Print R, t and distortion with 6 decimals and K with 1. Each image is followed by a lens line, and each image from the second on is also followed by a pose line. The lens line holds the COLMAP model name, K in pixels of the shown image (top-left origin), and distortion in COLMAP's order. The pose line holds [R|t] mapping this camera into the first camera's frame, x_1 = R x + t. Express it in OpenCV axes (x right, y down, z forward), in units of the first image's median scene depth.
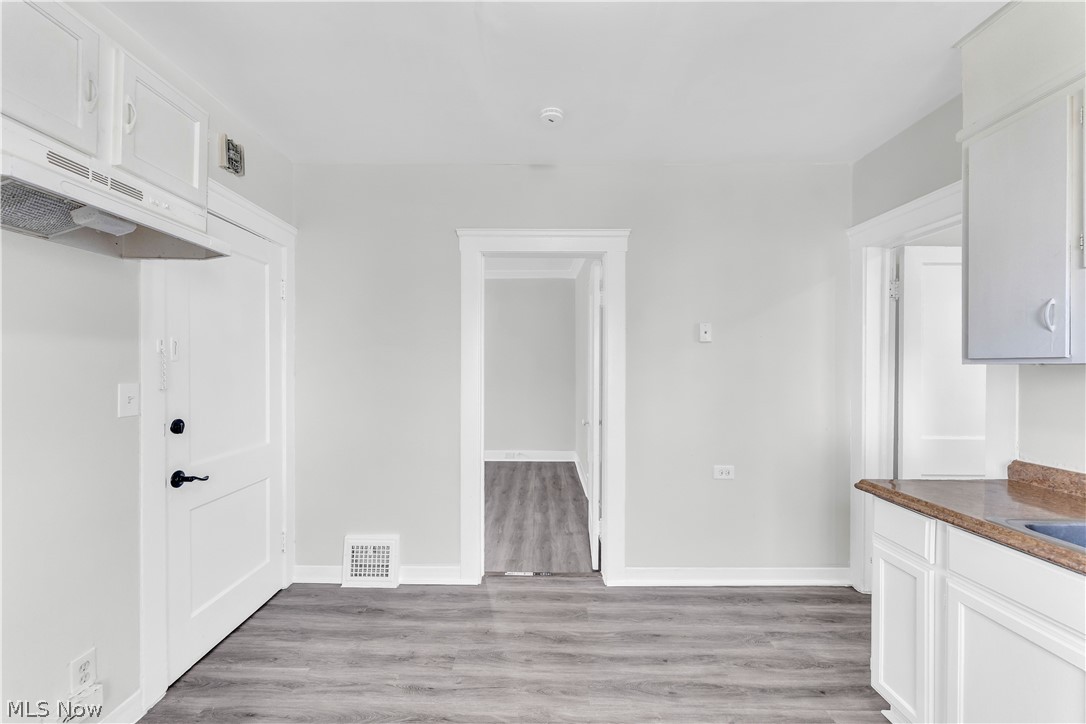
lens RADIAL K [[439.7, 0, 537.6], [0, 439.7, 369.0], [0, 0, 1]] dist [-0.001829, -0.000373]
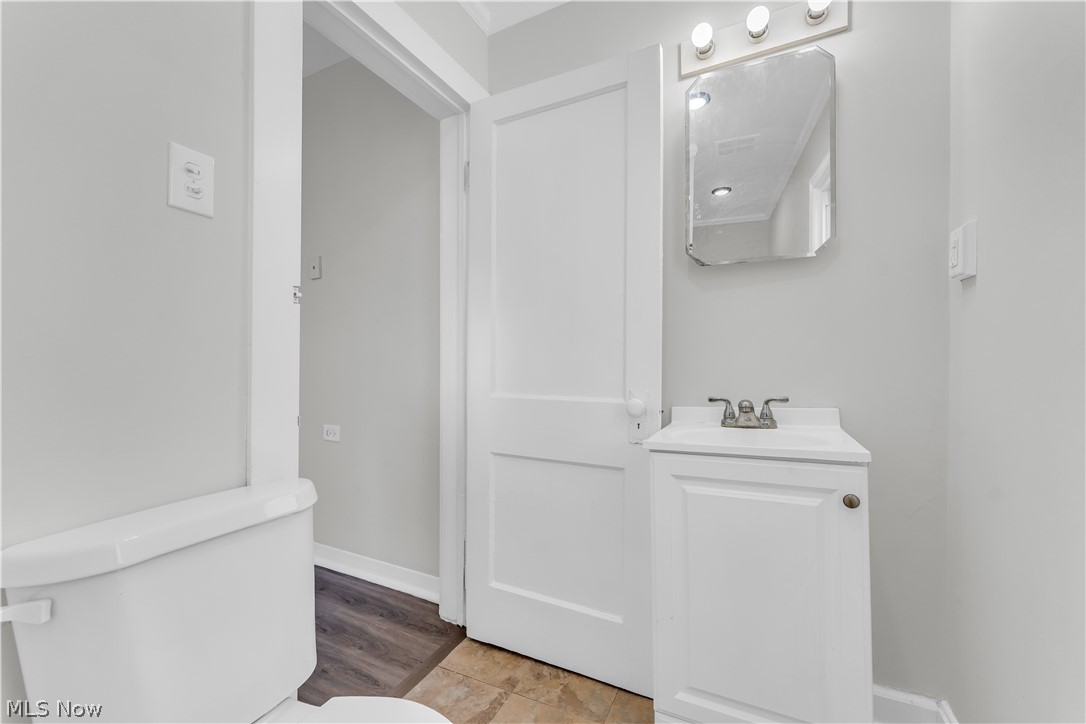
lens RADIAL K [[439.7, 0, 537.6], [0, 439.7, 369.0], [0, 0, 1]] dist [-0.001829, -0.000373]
pose [[0.890519, 0.003033, -0.454935, 1.488907], [-0.003940, 0.999992, -0.001045, 0.145055], [0.454928, 0.002723, 0.890524, 0.558821]]
